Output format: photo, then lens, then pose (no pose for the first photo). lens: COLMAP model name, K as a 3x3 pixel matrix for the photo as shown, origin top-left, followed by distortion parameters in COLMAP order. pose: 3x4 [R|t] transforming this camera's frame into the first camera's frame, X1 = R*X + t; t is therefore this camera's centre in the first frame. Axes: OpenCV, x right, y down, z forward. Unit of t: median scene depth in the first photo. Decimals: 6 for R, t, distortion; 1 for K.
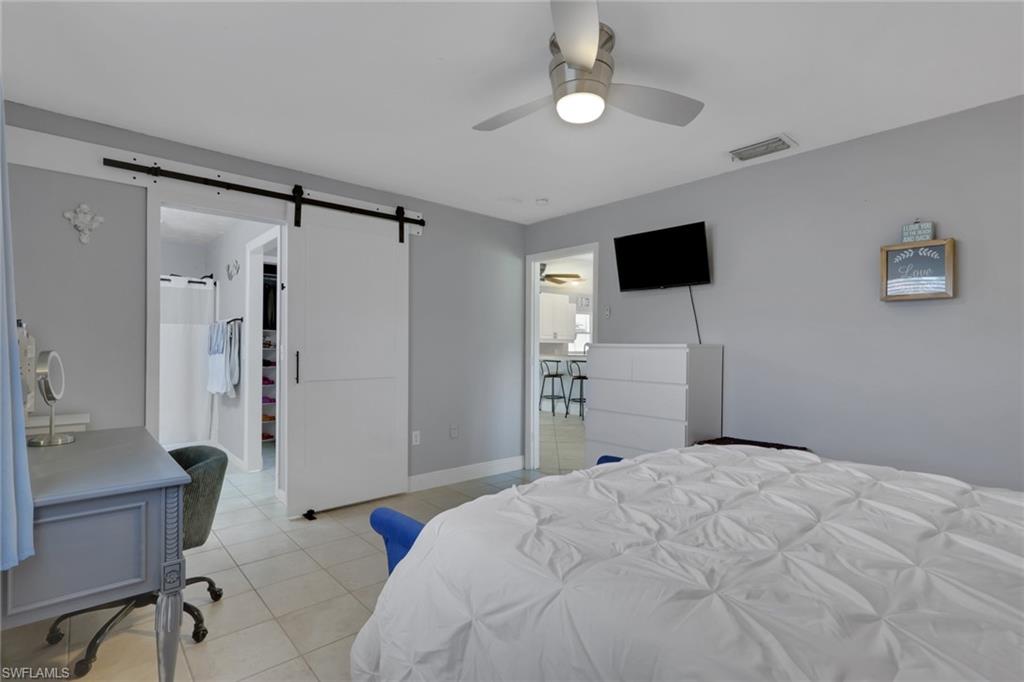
lens RADIAL K [[491.4, 0, 507.7], [0, 491.4, 332.6], [0, 0, 1]] dist [-0.000026, 0.000291]
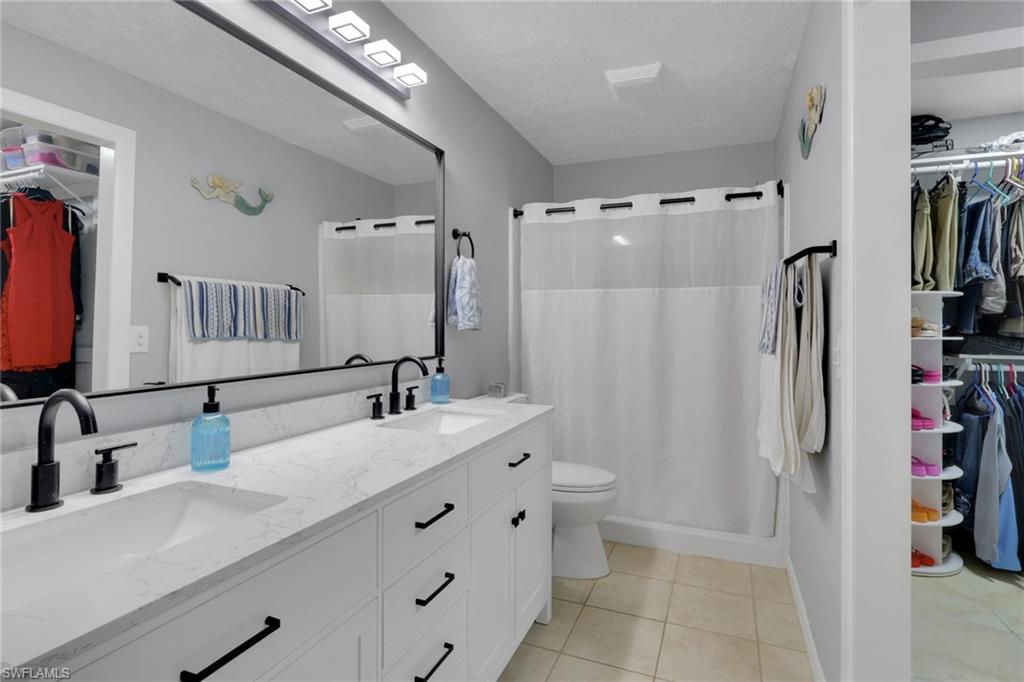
lens RADIAL K [[491.4, 0, 507.7], [0, 491.4, 332.6], [0, 0, 1]] dist [-0.000026, 0.000291]
pose [[0.419617, 0.006738, -0.907676, -0.346212], [0.024325, 0.999530, 0.018665, 0.015574], [0.907375, -0.029911, 0.419256, 0.683953]]
